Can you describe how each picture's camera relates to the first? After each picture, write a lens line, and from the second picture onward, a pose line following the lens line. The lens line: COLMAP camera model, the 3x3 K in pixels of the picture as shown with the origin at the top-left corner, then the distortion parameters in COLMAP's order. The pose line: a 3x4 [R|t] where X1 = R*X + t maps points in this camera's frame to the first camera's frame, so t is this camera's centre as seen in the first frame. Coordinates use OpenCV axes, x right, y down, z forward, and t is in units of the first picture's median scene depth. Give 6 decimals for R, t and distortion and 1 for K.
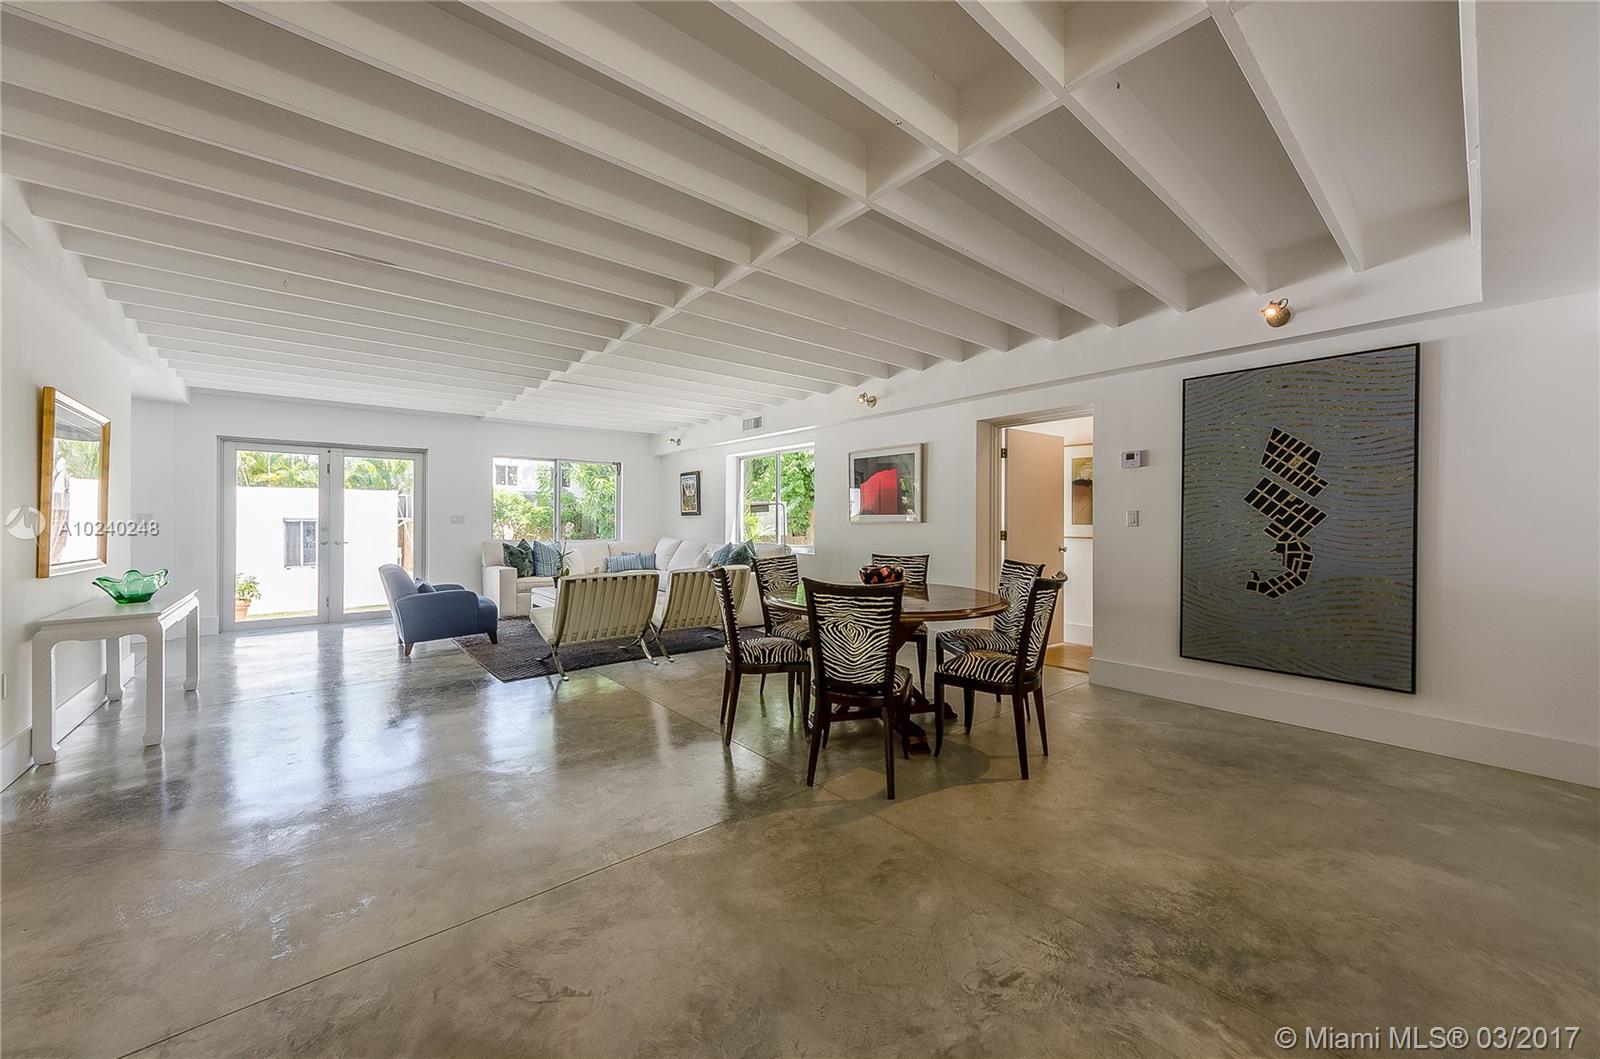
lens RADIAL K [[582.6, 0, 803.2], [0, 582.6, 524.1], [0, 0, 1]] dist [0.007877, 0.000450]
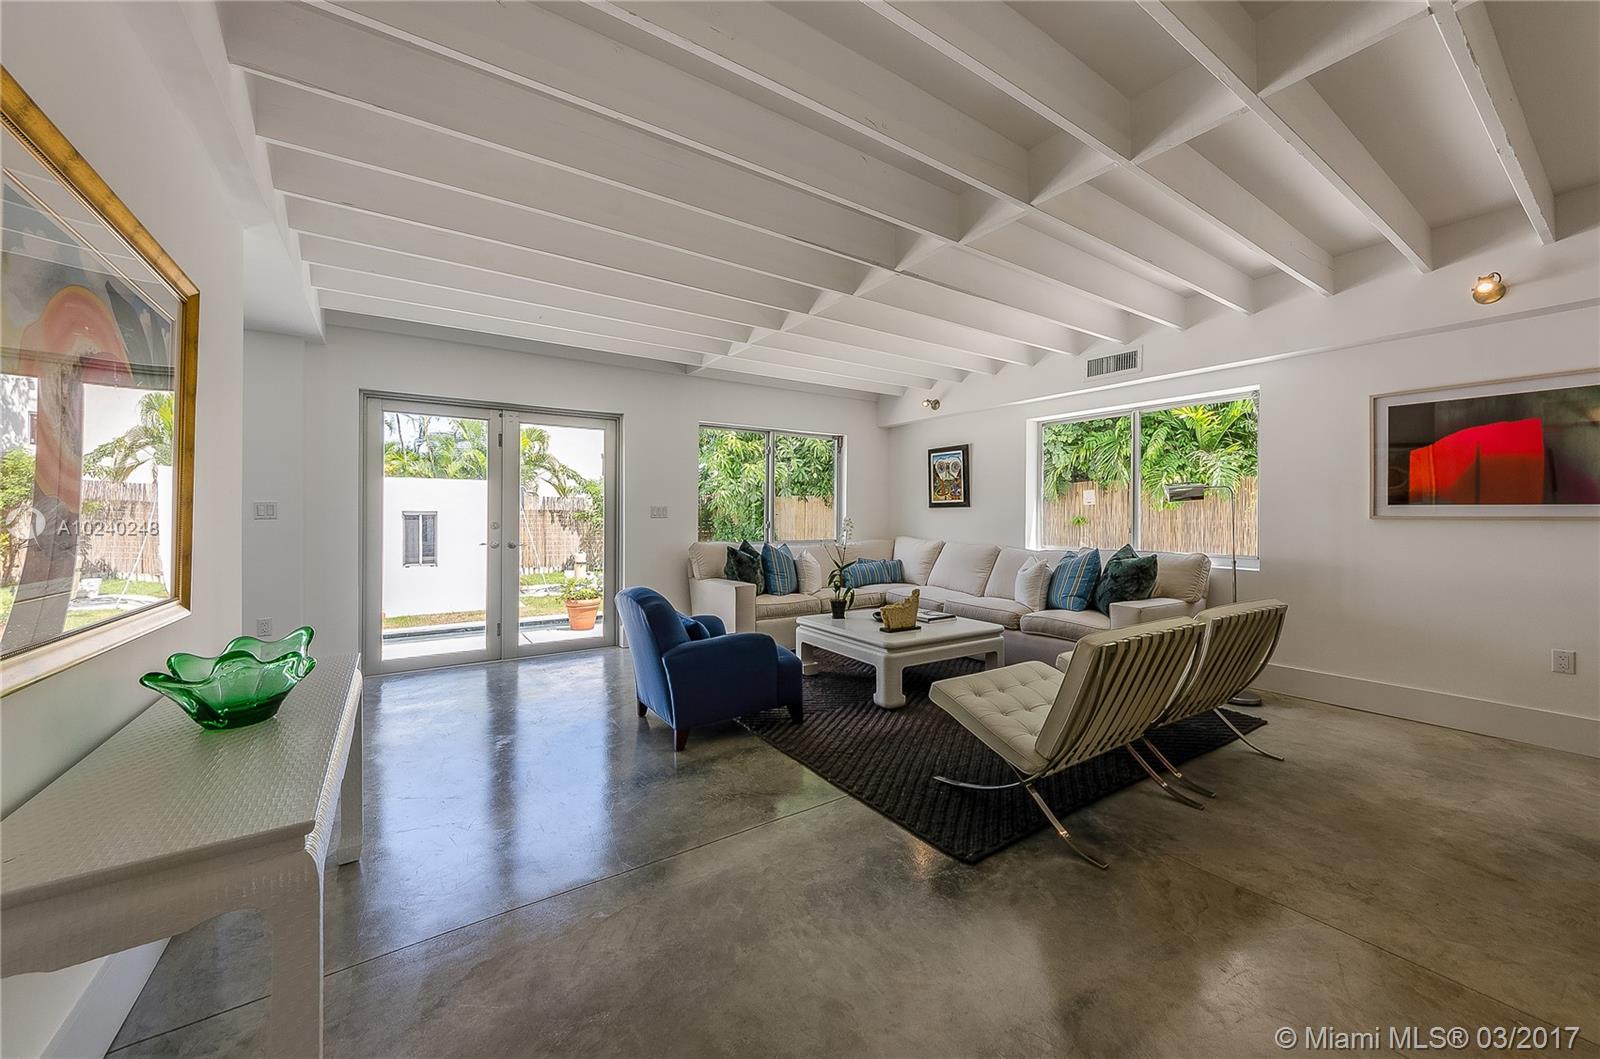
lens RADIAL K [[582.6, 0, 812.4], [0, 582.6, 516.0], [0, 0, 1]] dist [0.007877, 0.000450]
pose [[0.996163, 0.000467, -0.087522, -0.693204], [-0.000675, 0.999997, -0.002356, -0.004389], [0.087520, 0.002406, 0.996160, 0.617333]]
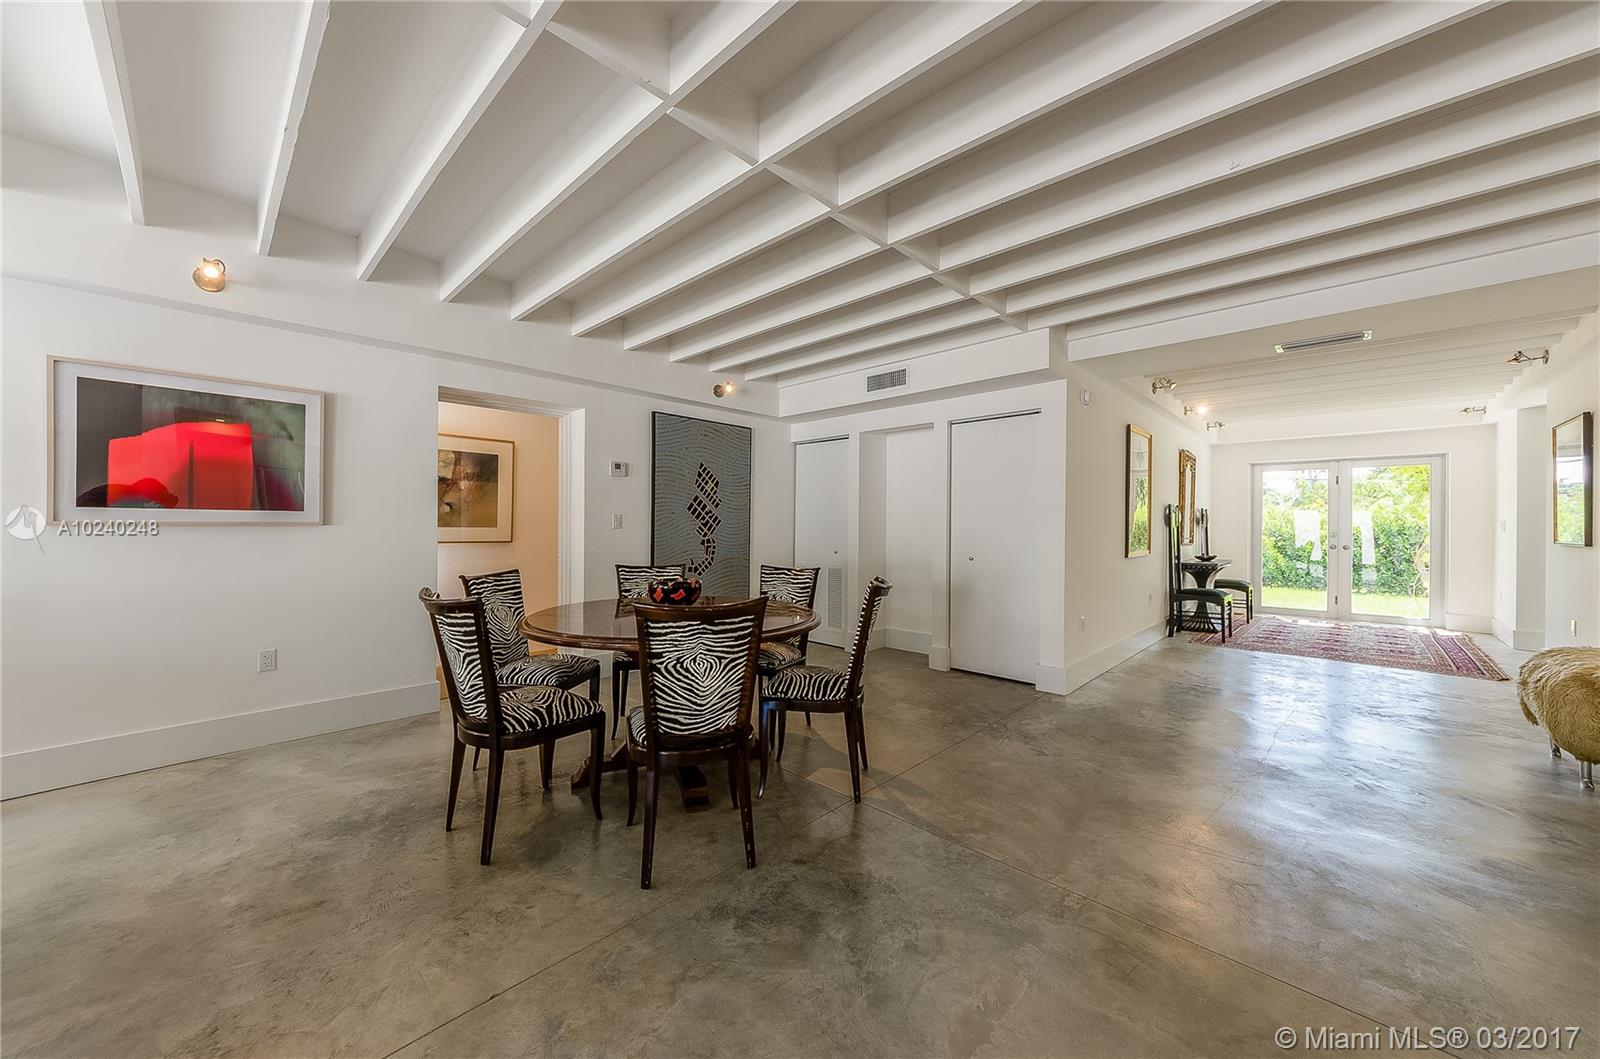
lens RADIAL K [[582.6, 0, 808.3], [0, 582.6, 525.8], [0, 0, 1]] dist [0.007877, 0.000450]
pose [[-0.094098, 0.001726, 0.995561, -0.654172], [0.001922, 0.999997, -0.001552, 0.001572], [-0.995561, 0.001767, -0.094101, 0.817167]]
